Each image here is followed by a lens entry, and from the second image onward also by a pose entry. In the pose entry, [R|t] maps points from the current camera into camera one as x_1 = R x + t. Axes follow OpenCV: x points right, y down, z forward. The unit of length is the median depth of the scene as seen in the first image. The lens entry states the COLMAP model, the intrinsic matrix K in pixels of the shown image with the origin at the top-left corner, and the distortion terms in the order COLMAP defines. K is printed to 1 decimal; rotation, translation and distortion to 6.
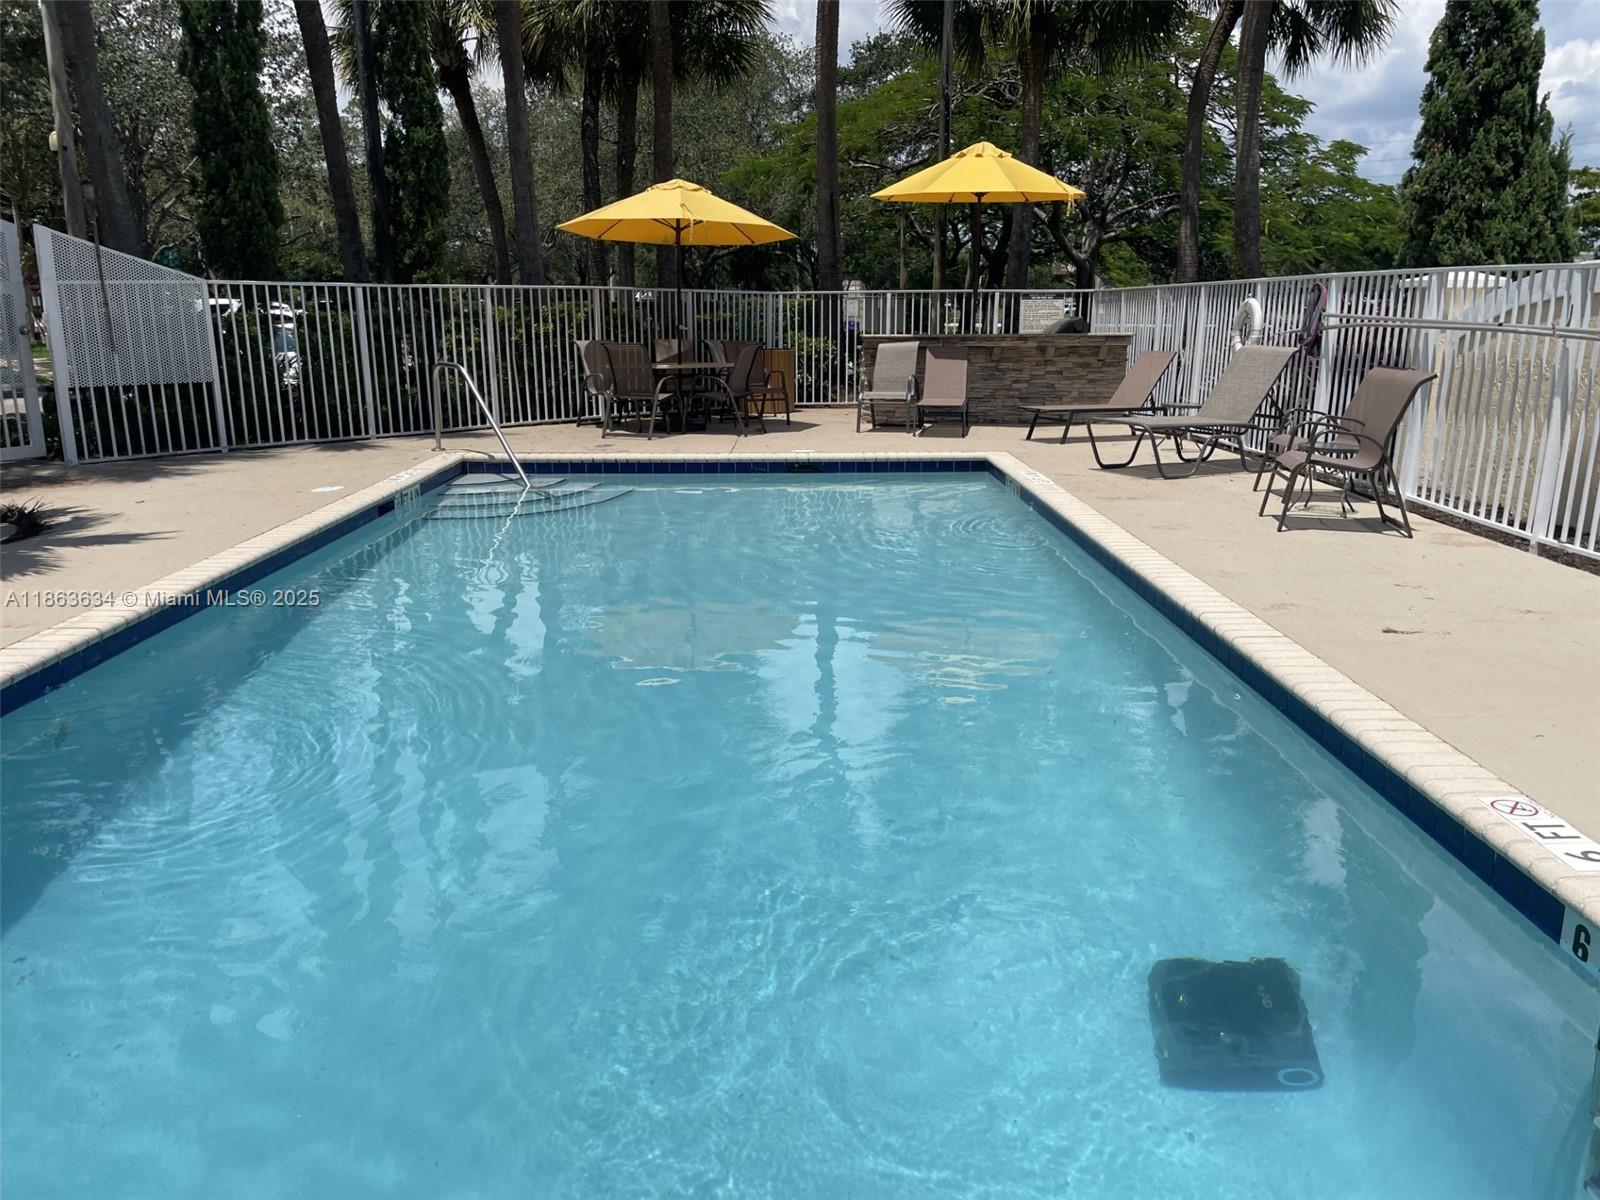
lens RADIAL K [[1209.7, 0, 807.8], [0, 1209.7, 599.0], [0, 0, 1]] dist [0.113005, -0.155242]
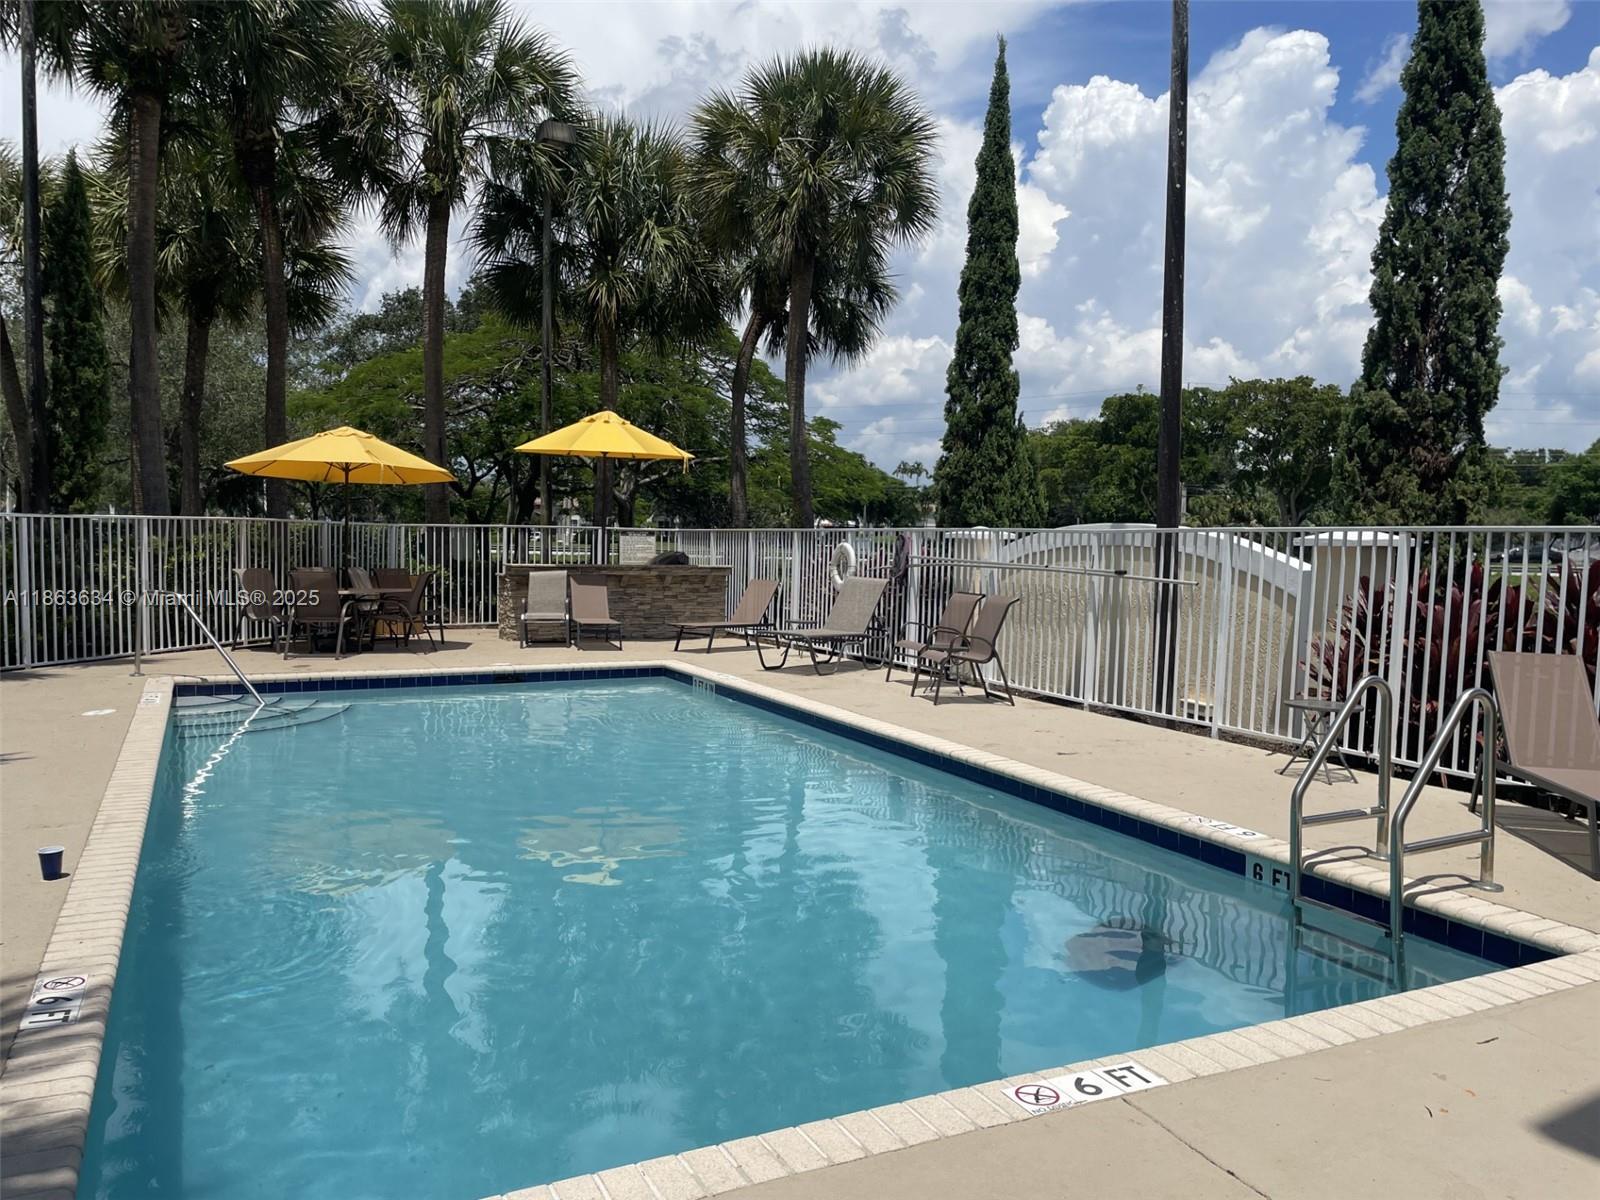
lens RADIAL K [[1209.7, 0, 807.8], [0, 1209.7, 599.0], [0, 0, 1]] dist [0.113005, -0.155242]
pose [[0.907523, -0.005826, 0.419962, -0.202771], [0.081789, 0.983213, -0.163103, 0.024779], [-0.411961, 0.182368, 0.892765, -0.134054]]
